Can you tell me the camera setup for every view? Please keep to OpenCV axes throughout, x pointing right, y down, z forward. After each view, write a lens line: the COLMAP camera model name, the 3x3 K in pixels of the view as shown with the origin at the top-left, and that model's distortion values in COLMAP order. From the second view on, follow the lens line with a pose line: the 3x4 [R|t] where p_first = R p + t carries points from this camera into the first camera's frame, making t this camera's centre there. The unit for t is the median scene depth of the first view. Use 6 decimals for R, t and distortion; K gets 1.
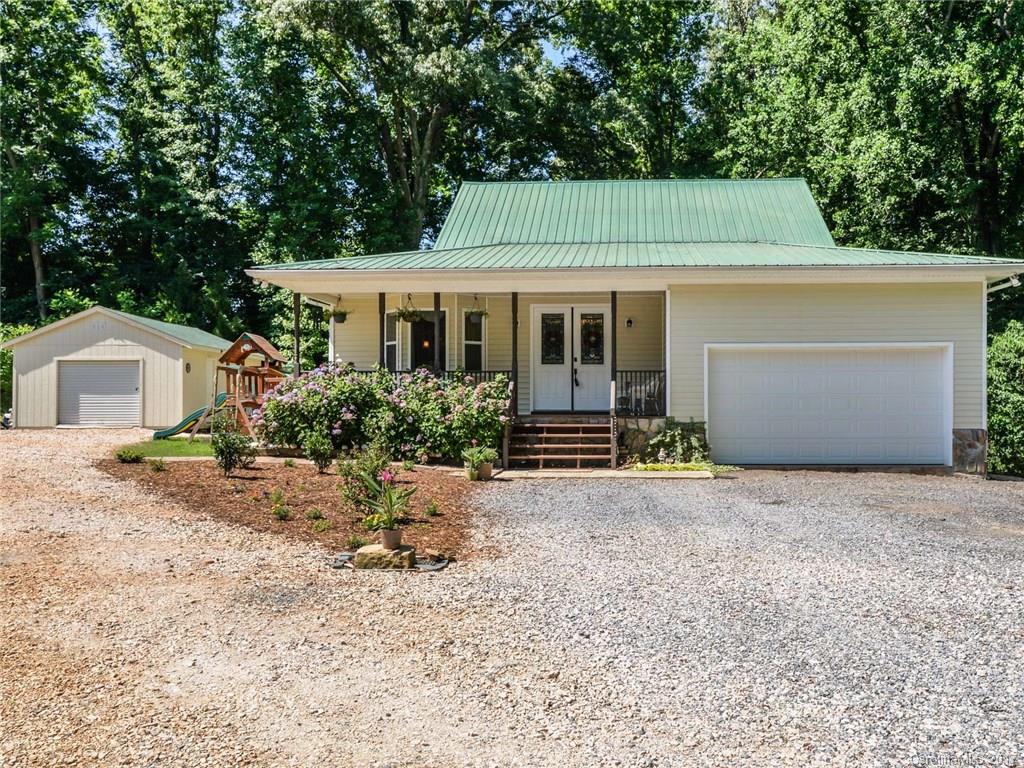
lens RADIAL K [[835.9, 0, 512.1], [0, 835.9, 387.1], [0, 0, 1]] dist [0.000613, 0.000063]
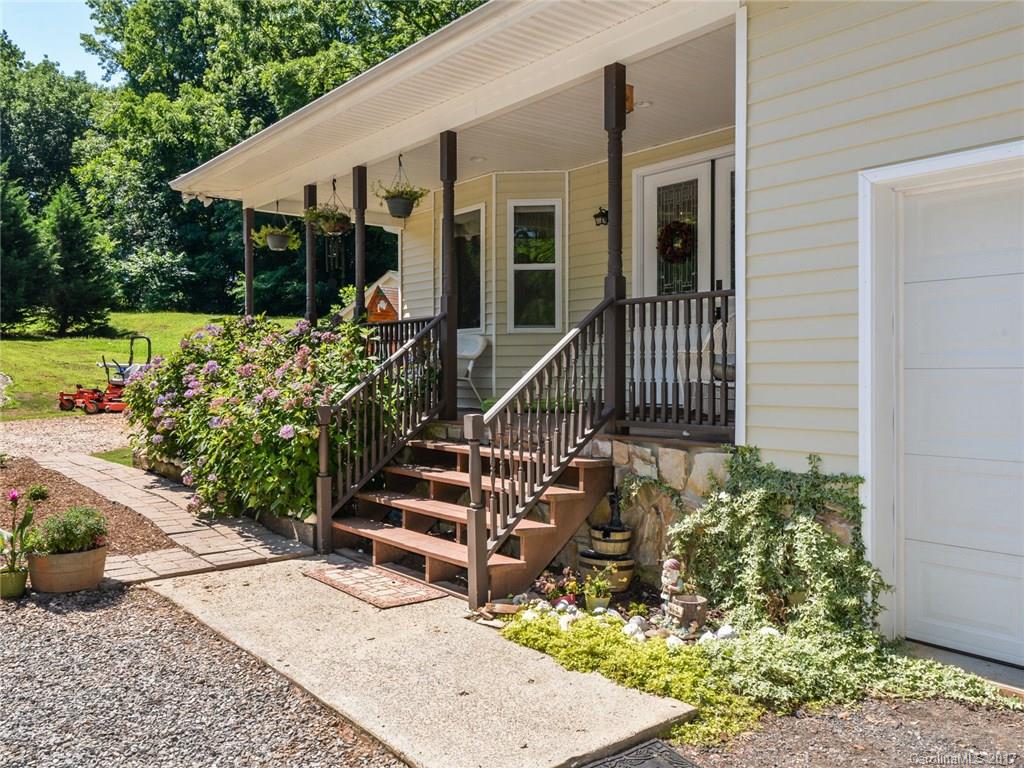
lens RADIAL K [[801.5, 0, 511.7], [0, 801.5, 378.4], [0, 0, 1]] dist [-0.000197, 0.000473]
pose [[0.739022, 0.005244, -0.673661, 0.315963], [0.011973, 0.999710, 0.020916, 0.004546], [0.673575, -0.023523, 0.738745, 0.740352]]
